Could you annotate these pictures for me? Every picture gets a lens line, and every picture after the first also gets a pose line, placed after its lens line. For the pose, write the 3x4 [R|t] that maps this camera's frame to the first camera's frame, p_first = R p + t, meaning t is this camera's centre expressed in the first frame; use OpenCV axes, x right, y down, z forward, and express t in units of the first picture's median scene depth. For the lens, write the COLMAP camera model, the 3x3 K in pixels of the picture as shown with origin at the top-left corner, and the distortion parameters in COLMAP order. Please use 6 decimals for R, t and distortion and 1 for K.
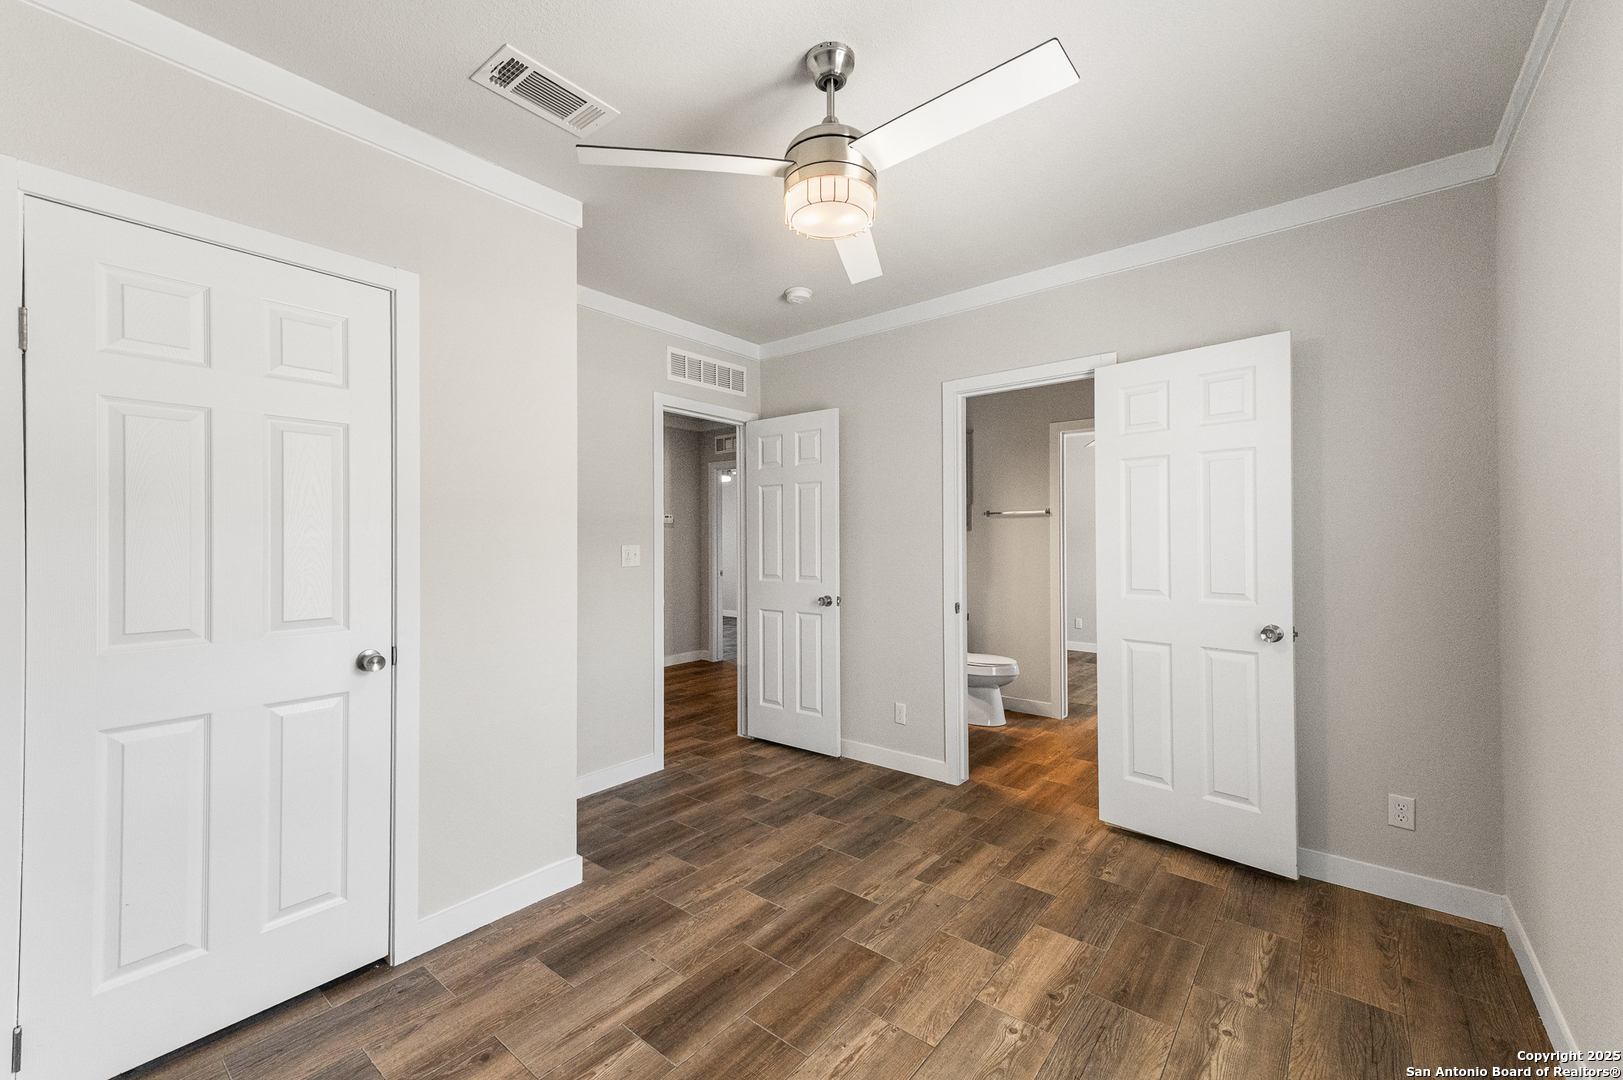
lens RADIAL K [[642.4, 0, 811.5], [0, 642.4, 536.9], [0, 0, 1]] dist [0.017222, -0.000277]
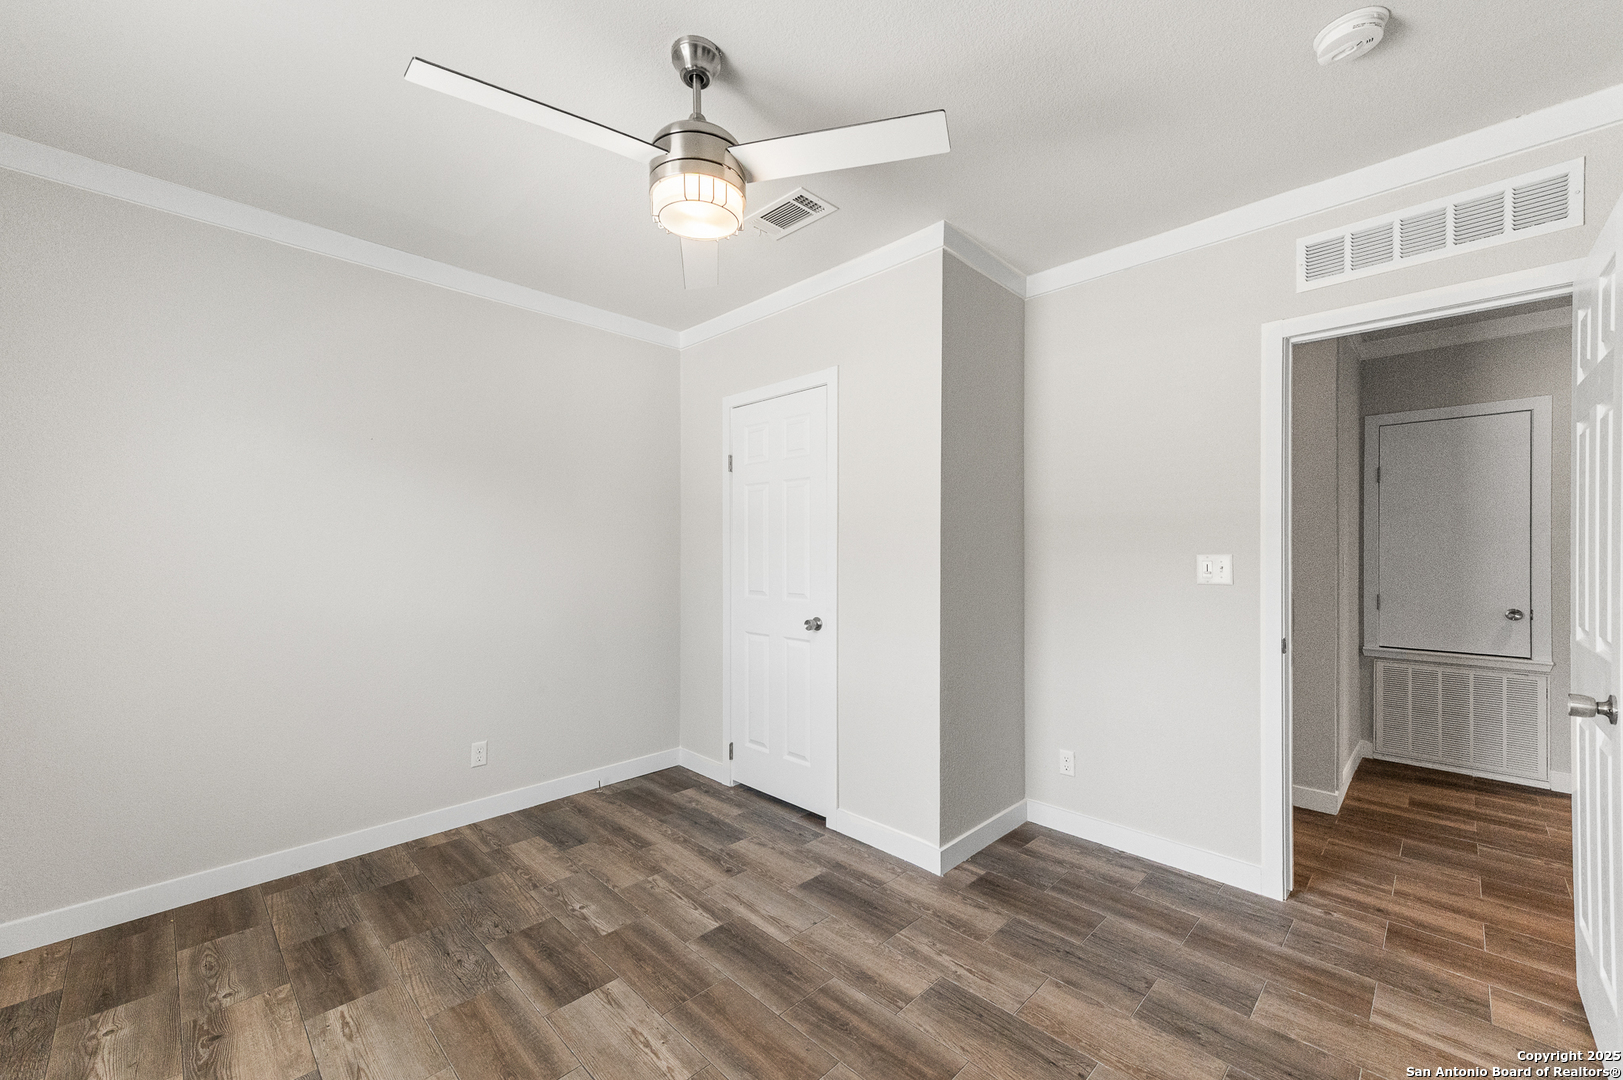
lens RADIAL K [[642.4, 0, 808.4], [0, 642.4, 552.4], [0, 0, 1]] dist [0.017222, -0.000277]
pose [[-0.090334, 0.008762, -0.995873, 0.808659], [0.007408, 0.999940, 0.008126, 0.001363], [0.995884, -0.006643, -0.090394, 1.024862]]
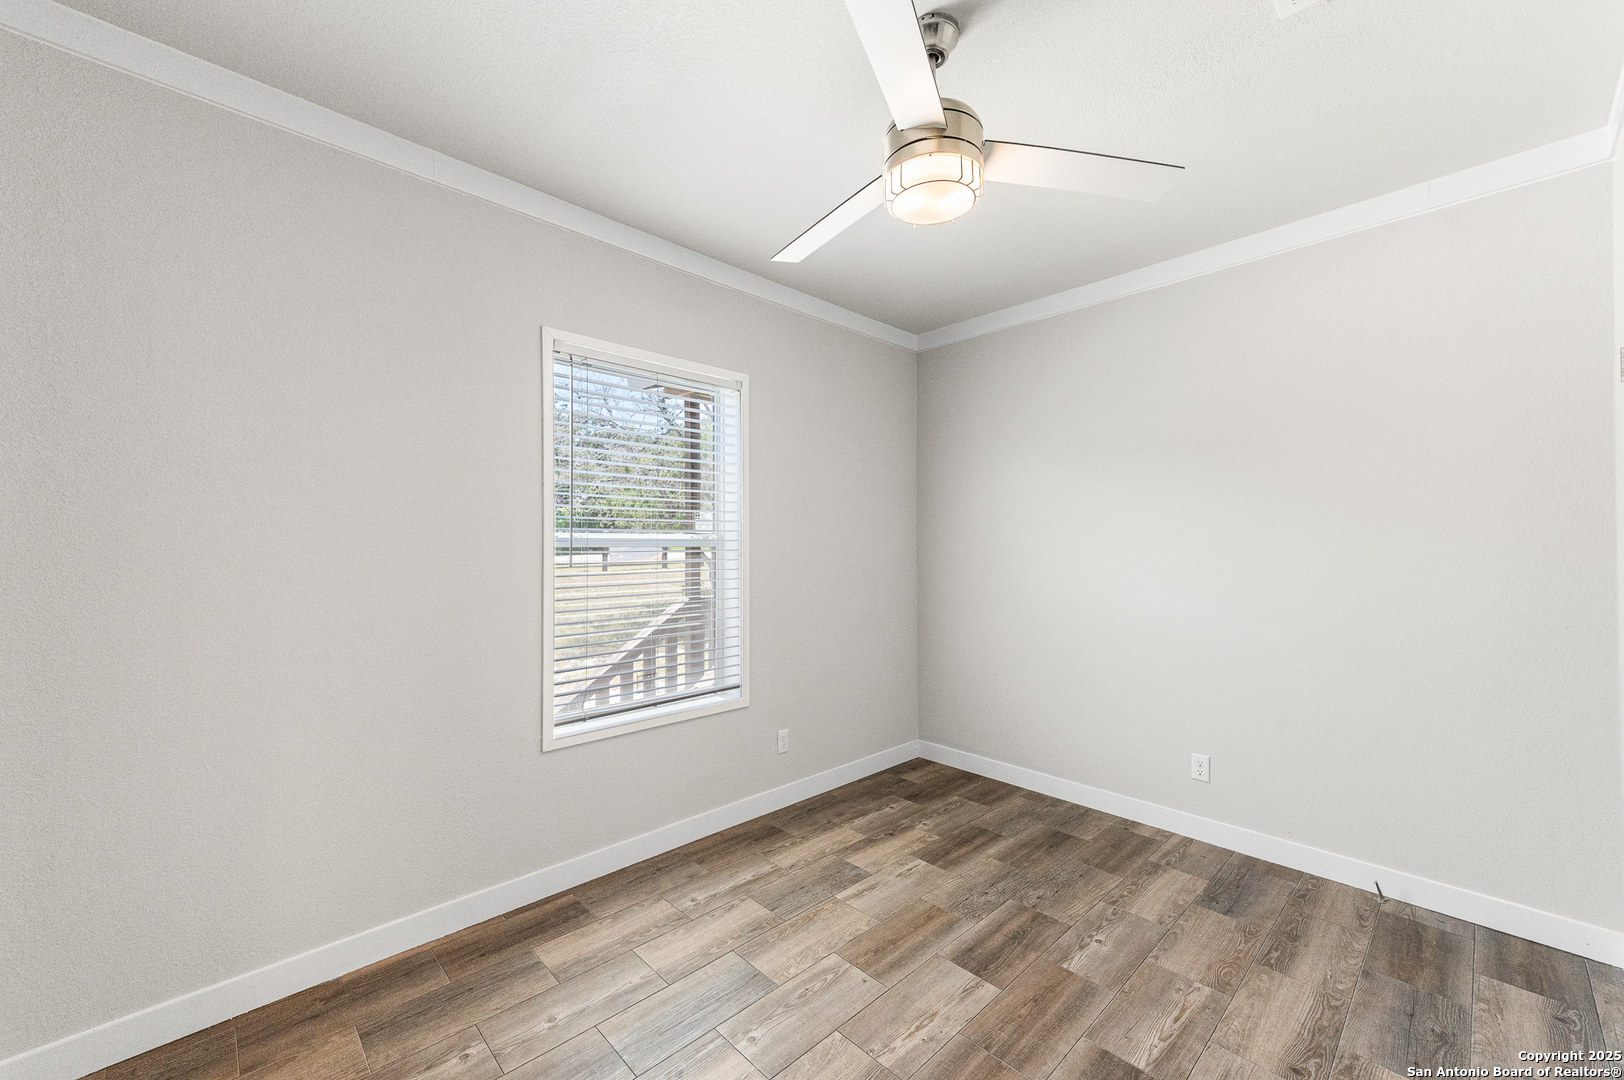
lens RADIAL K [[642.8, 0, 813.3], [0, 642.8, 534.0], [0, 0, 1]] dist [0.017222, -0.000277]
pose [[-0.992598, 0.009436, 0.121077, 0.071291], [0.005844, 0.999533, -0.029987, 0.012690], [-0.121304, -0.029058, -0.992190, 1.593146]]
